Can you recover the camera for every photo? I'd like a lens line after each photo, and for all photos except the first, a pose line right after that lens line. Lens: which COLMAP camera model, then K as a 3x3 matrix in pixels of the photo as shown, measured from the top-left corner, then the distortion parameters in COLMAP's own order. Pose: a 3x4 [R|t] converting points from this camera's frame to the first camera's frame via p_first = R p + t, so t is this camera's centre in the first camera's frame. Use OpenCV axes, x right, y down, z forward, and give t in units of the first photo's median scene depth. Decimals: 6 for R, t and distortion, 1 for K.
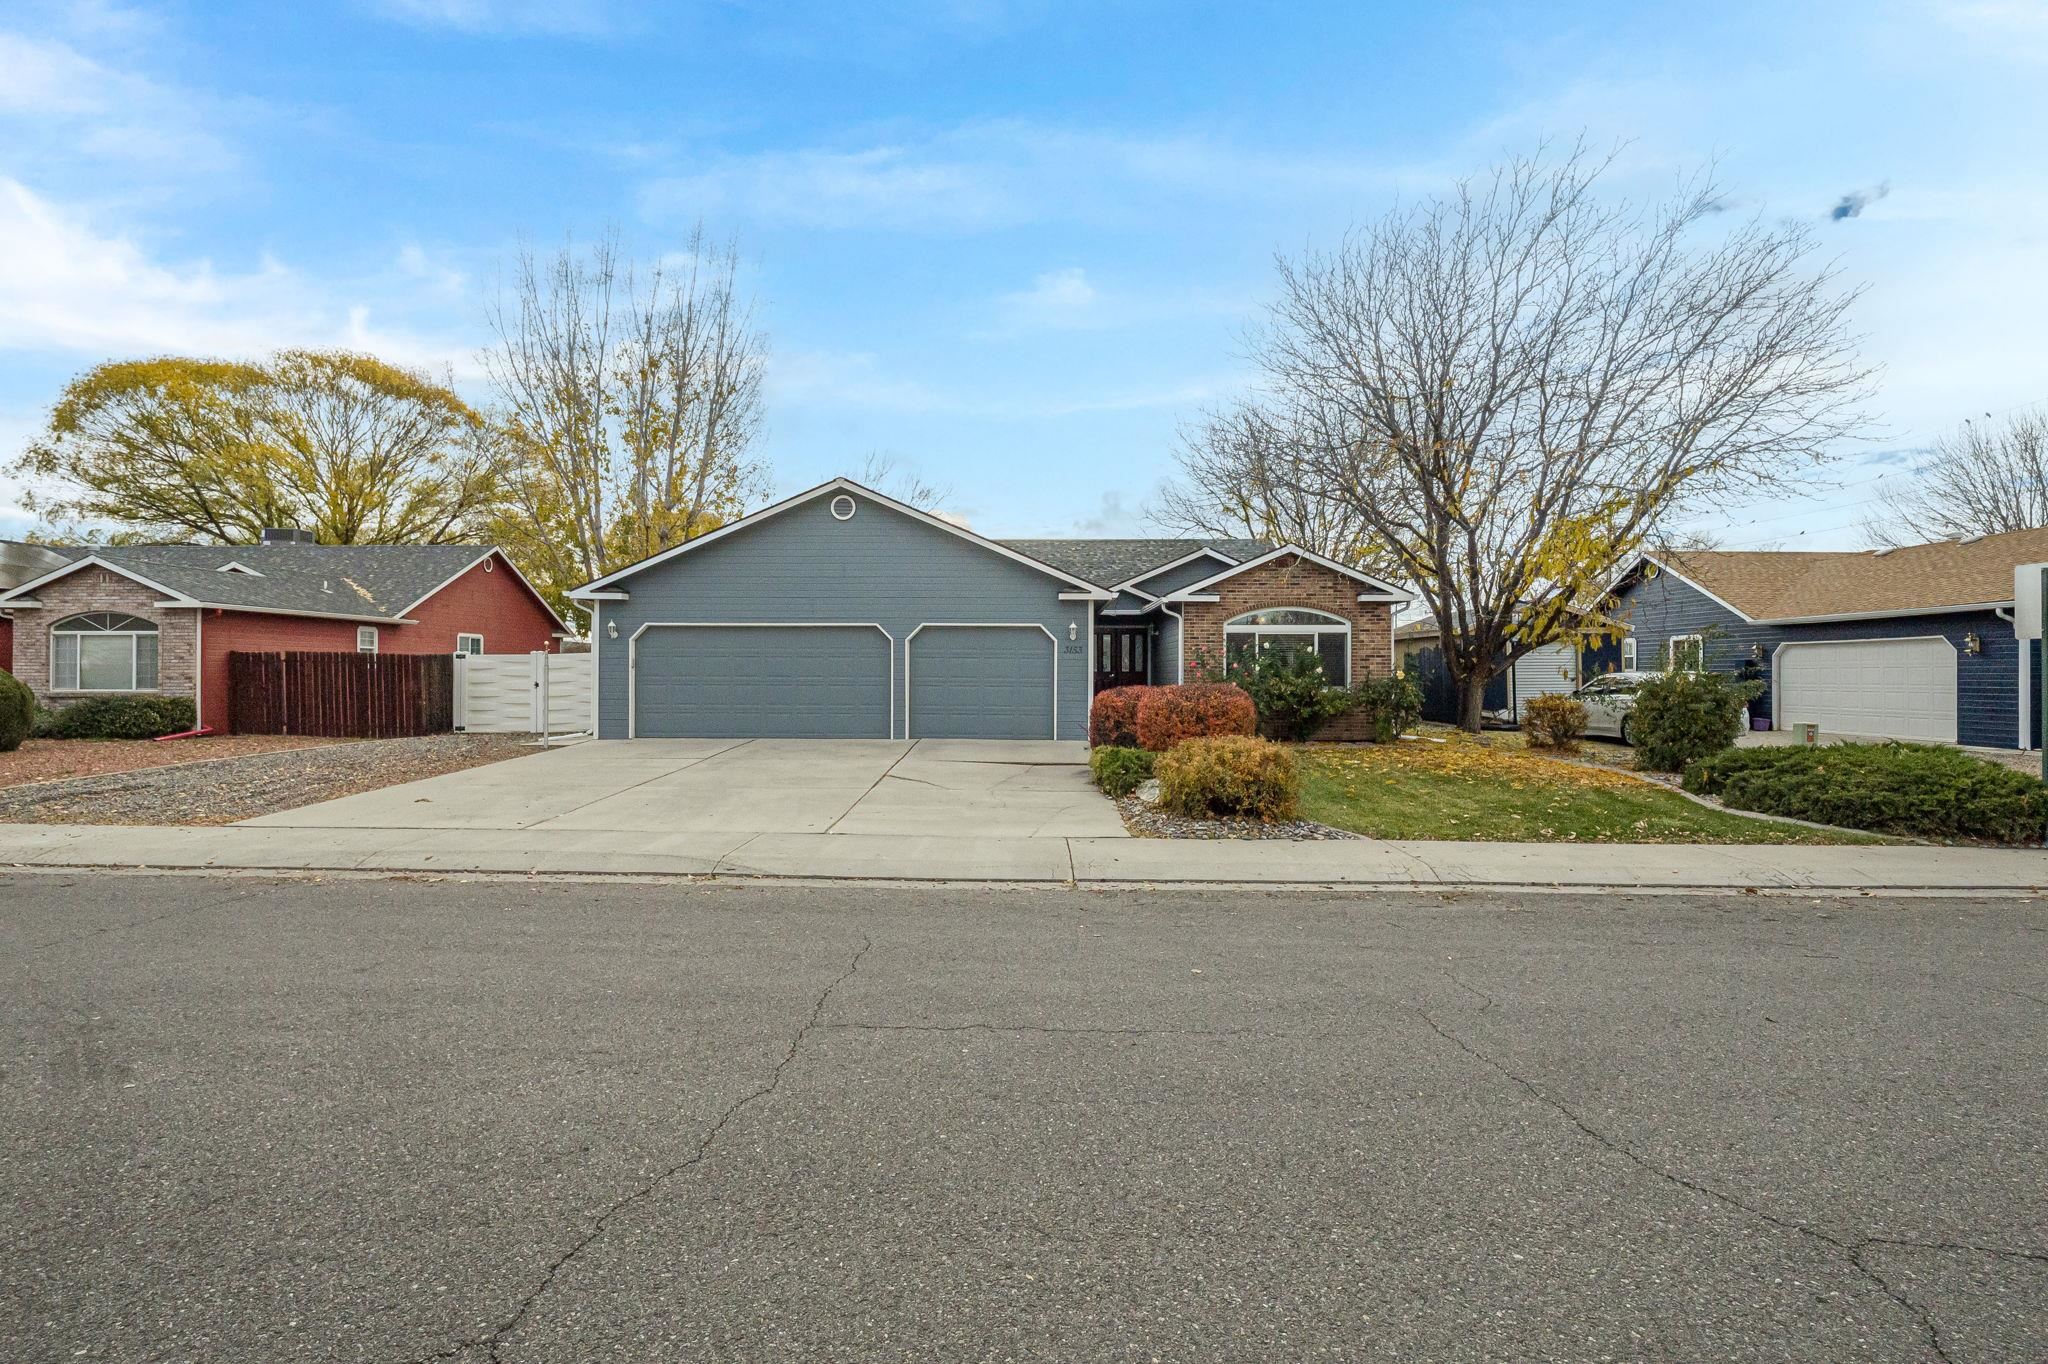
lens RADIAL K [[988.5, 0, 1025.2], [0, 988.5, 677.9], [0, 0, 1]] dist [-0.011731, -0.002933]
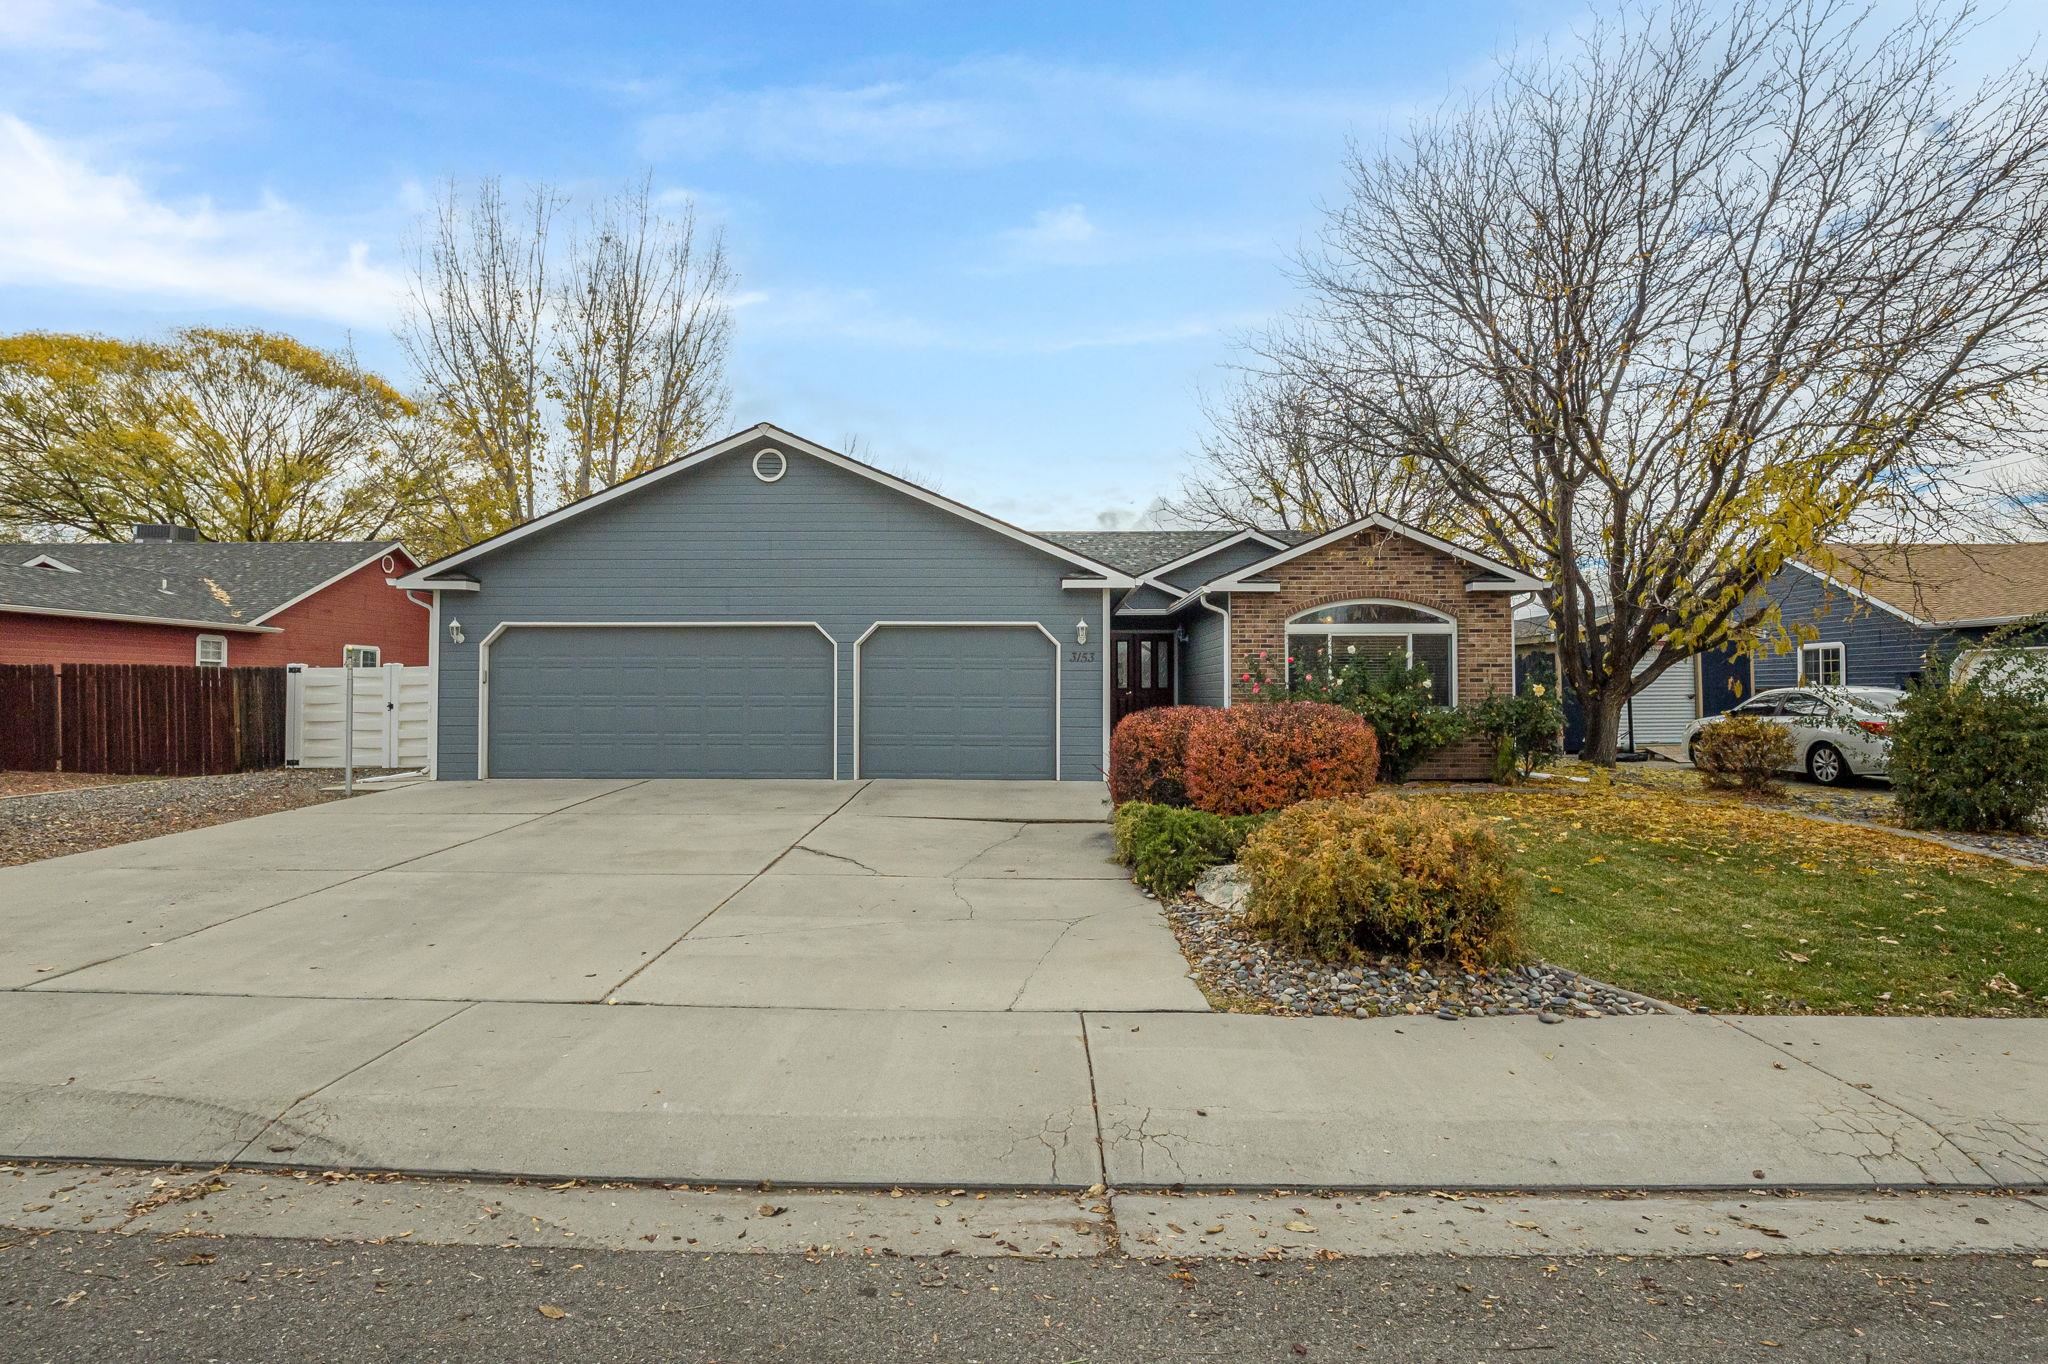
lens RADIAL K [[988.5, 0, 1018.7], [0, 988.5, 687.6], [0, 0, 1]] dist [-0.011731, -0.002933]
pose [[0.999959, -0.002270, -0.008786, 0.007609], [0.002181, 0.999946, -0.010118, 0.001502], [0.008808, 0.010098, 0.999910, 0.257943]]
